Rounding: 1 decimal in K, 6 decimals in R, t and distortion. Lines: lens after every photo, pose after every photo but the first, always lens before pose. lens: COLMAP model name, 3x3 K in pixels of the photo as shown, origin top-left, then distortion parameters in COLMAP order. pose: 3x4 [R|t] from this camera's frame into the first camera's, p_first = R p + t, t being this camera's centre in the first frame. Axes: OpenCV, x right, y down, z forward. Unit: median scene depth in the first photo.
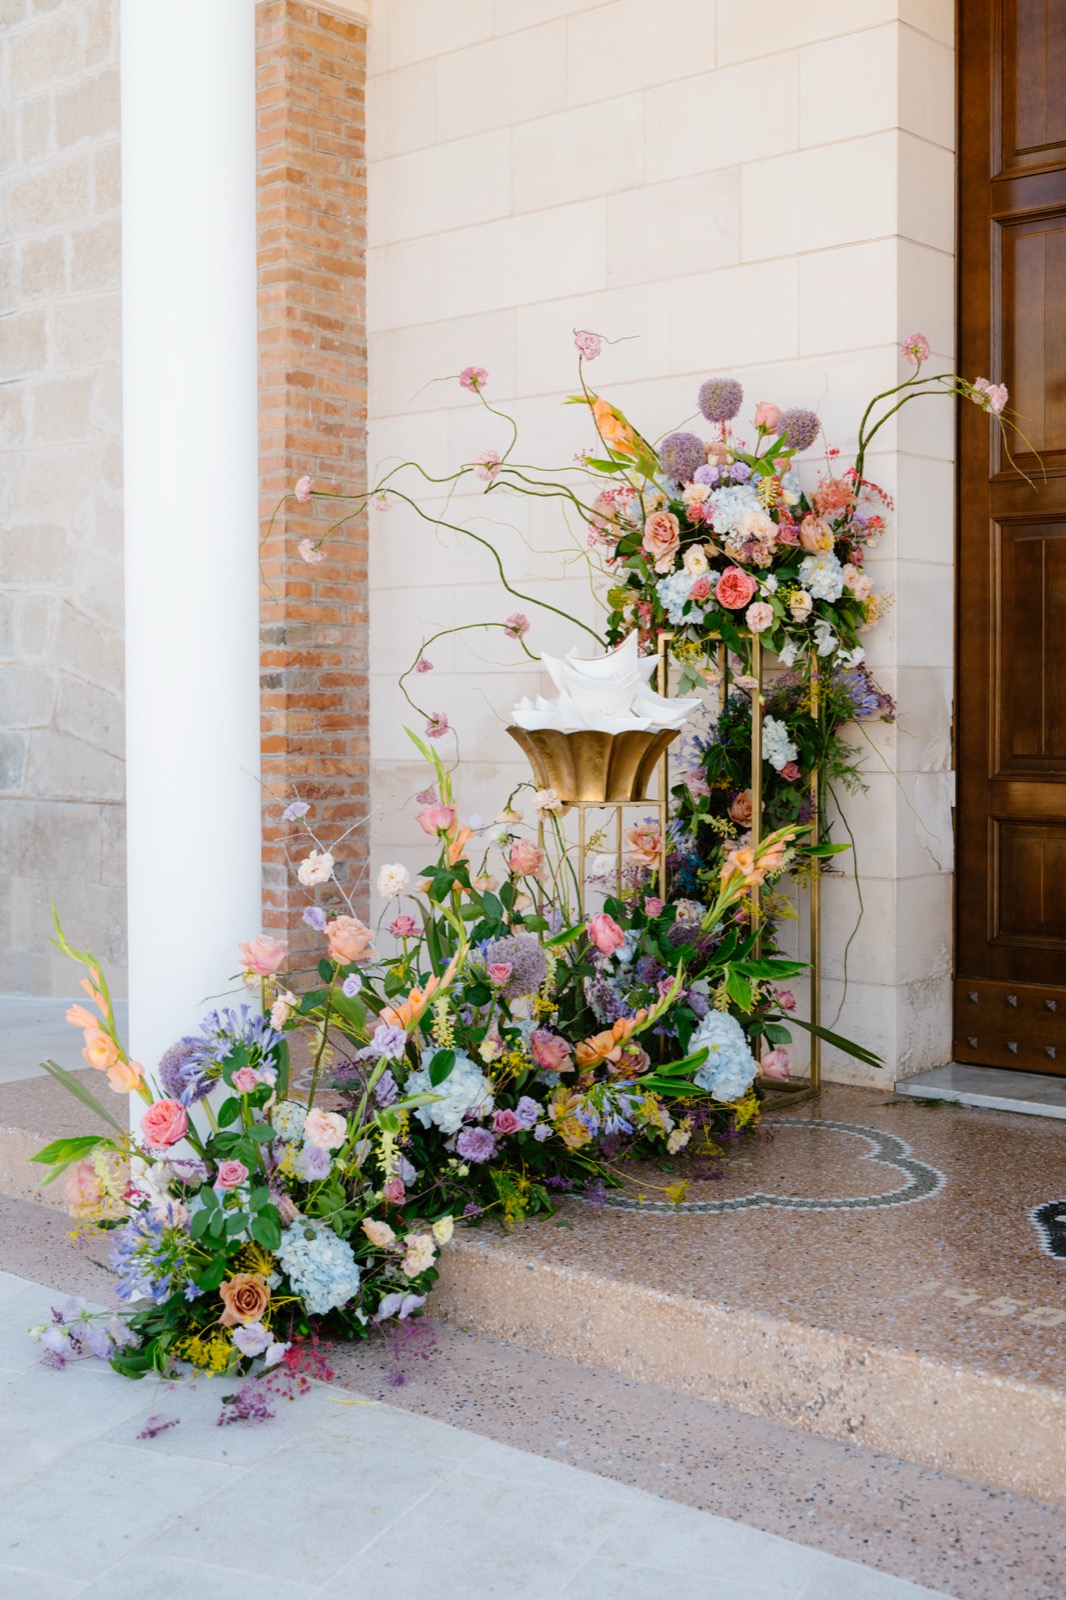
lens RADIAL K [[1912.4, 0, 533.0], [0, 1912.4, 800.0], [0, 0, 1]] dist [-0.039700, -0.054310]
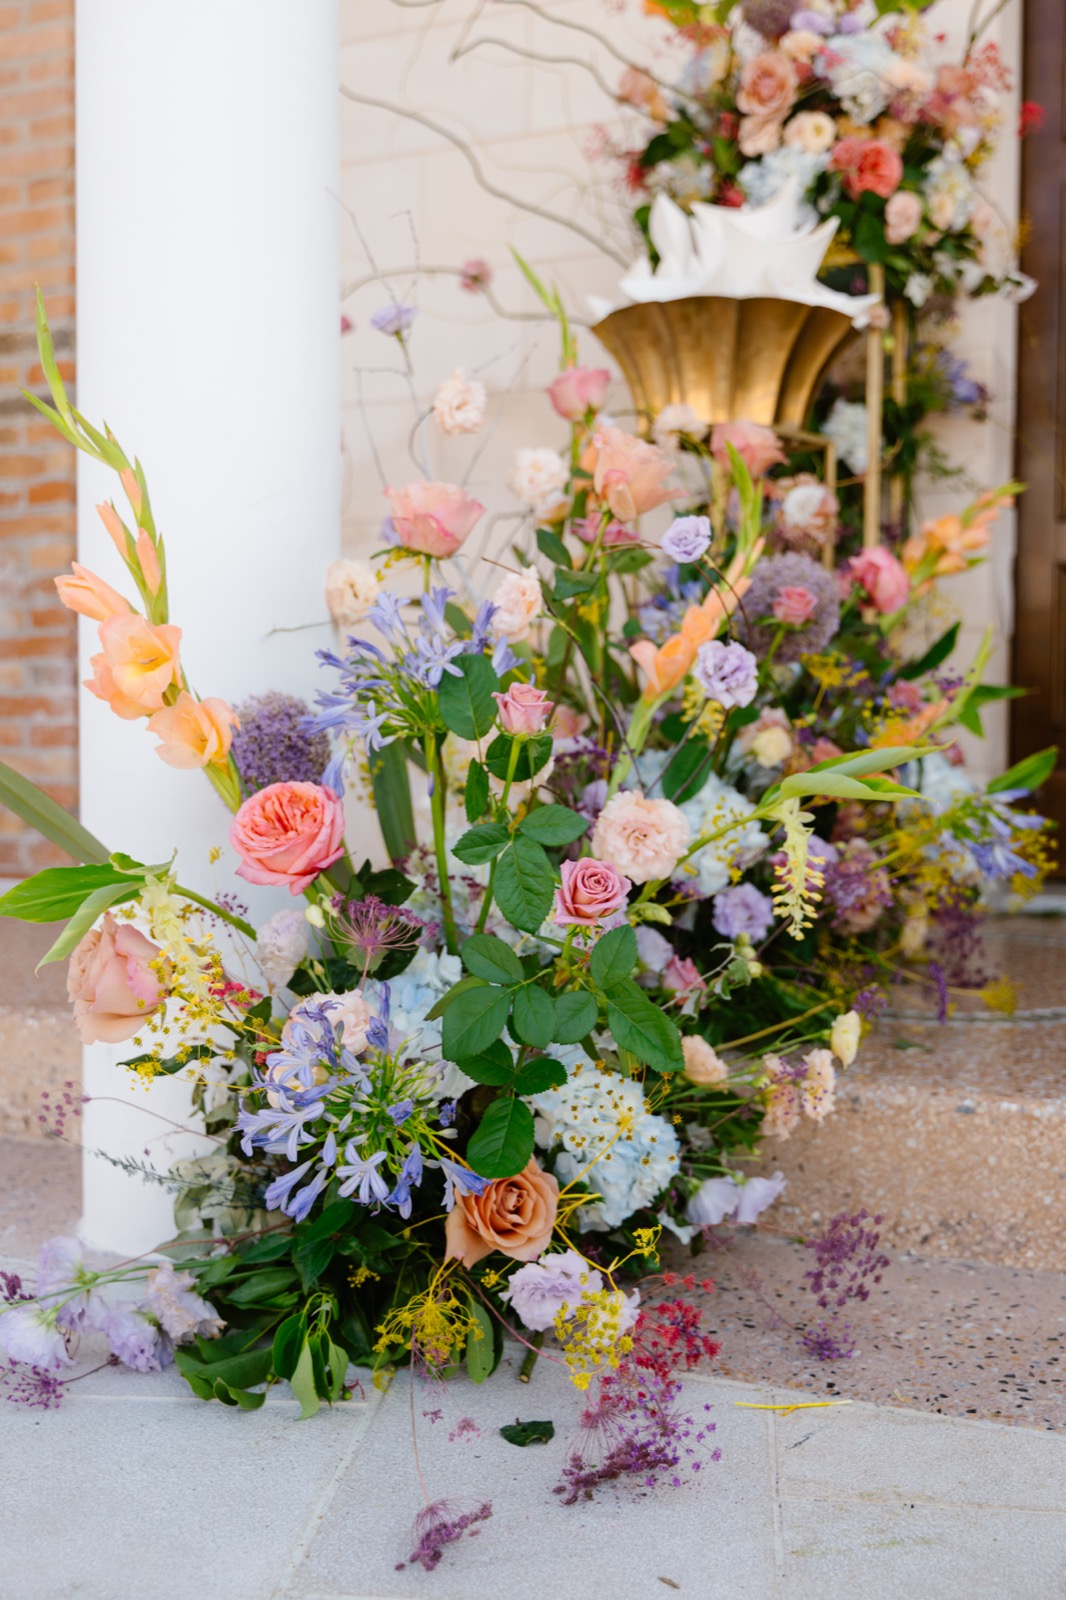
lens RADIAL K [[1661.9, 0, 566.5], [0, 1661.9, 837.9], [0, 0, 1]] dist [-0.007808, -0.007111]
pose [[0.955022, -0.011436, 0.296313, -0.181318], [0.006540, 0.999825, 0.017508, 0.120331], [-0.296462, -0.014783, 0.954930, 0.443616]]
